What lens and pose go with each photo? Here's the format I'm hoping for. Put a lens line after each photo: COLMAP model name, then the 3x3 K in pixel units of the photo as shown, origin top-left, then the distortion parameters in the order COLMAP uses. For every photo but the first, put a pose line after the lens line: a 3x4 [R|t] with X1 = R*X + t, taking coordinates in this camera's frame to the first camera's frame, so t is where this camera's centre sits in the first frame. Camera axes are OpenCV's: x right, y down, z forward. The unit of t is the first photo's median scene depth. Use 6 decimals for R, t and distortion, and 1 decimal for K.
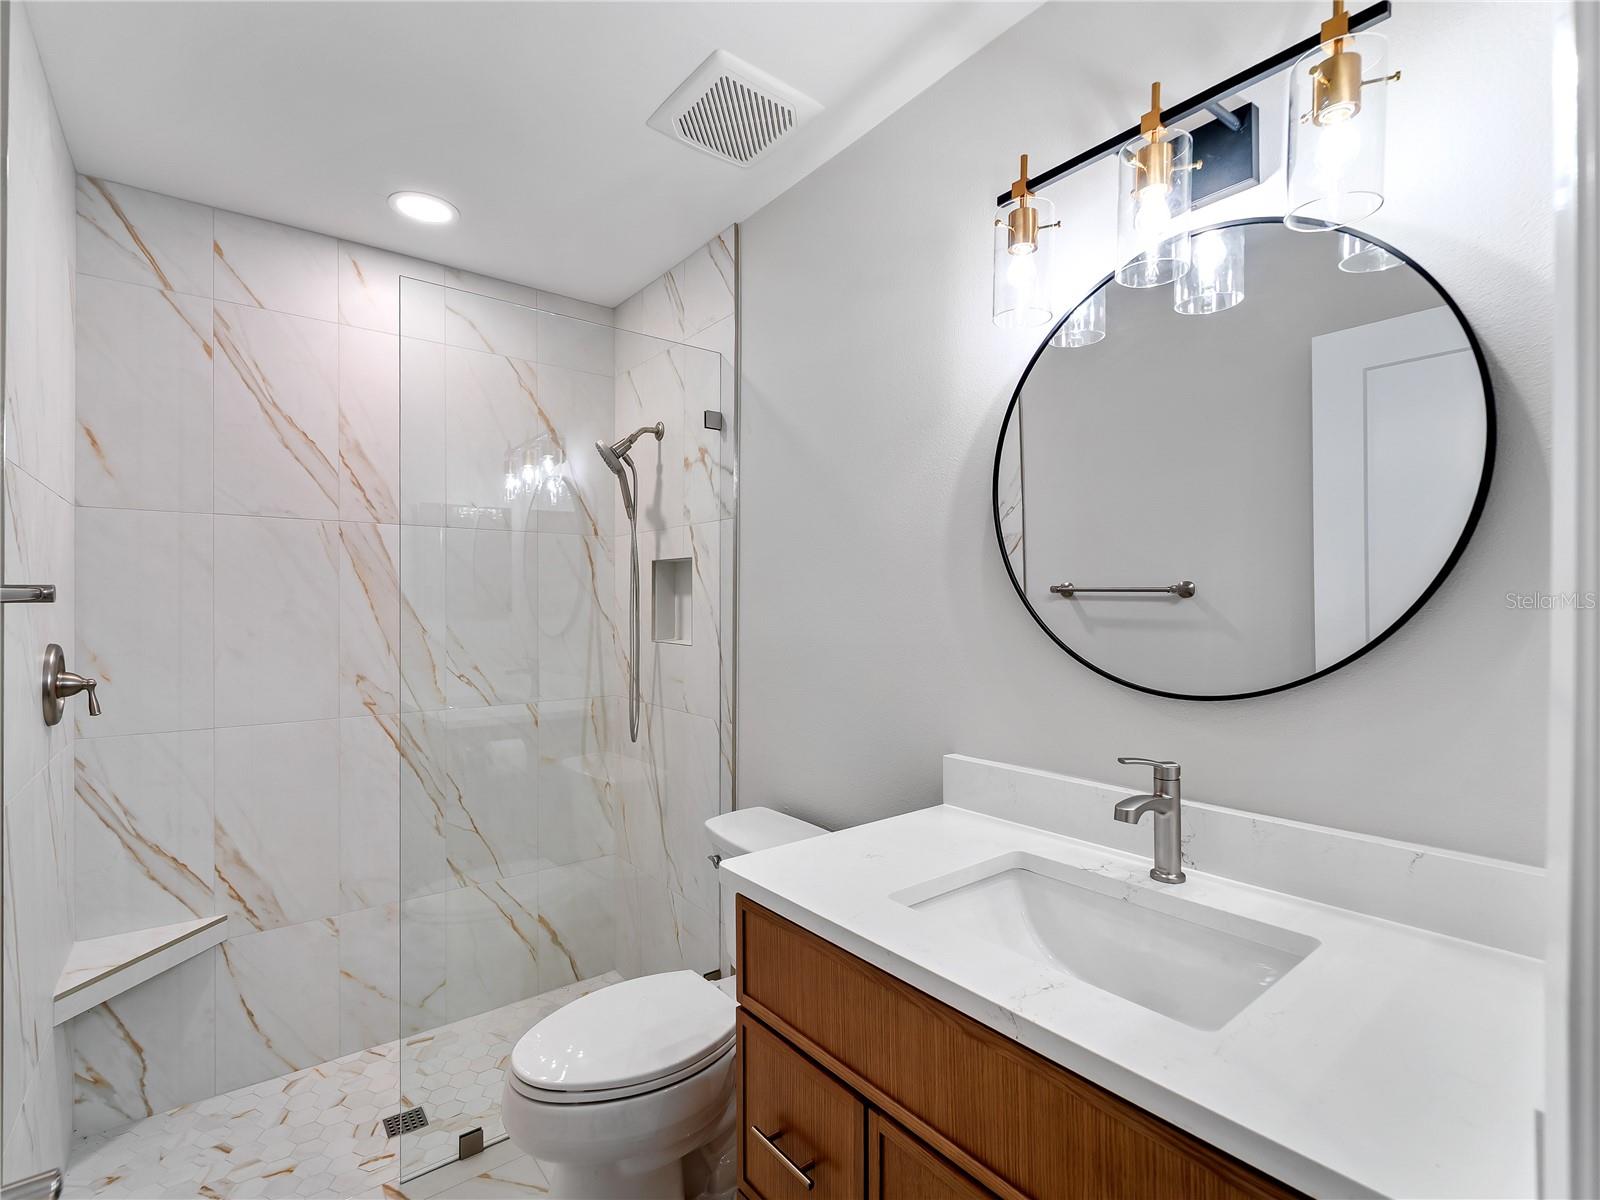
lens RADIAL K [[729.9, 0, 796.3], [0, 729.9, 600.4], [0, 0, 1]] dist [-0.001725, -0.002258]
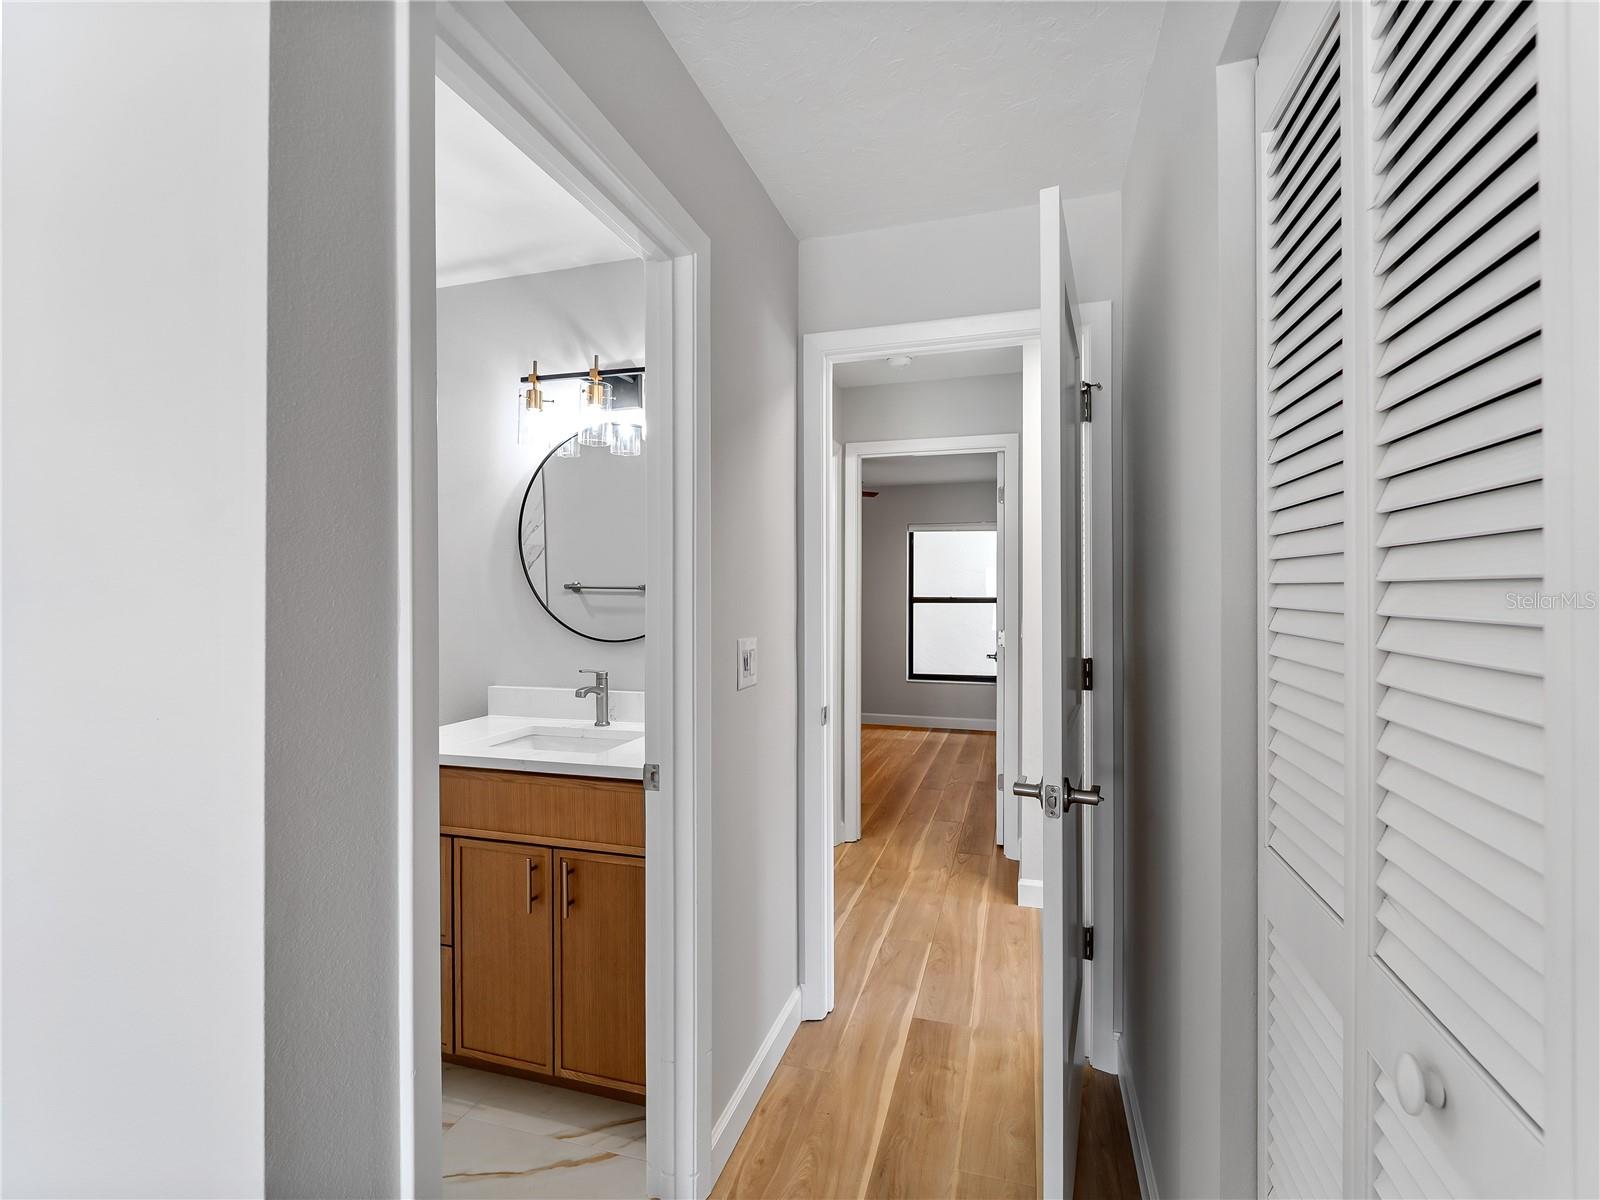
lens RADIAL K [[729.9, 0, 807.9], [0, 729.9, 596.1], [0, 0, 1]] dist [-0.001725, -0.002258]
pose [[0.808230, 0.000083, 0.588867, -0.237644], [-0.002149, 0.999994, 0.002808, -0.004243], [-0.588863, -0.003535, 0.808225, -0.976026]]
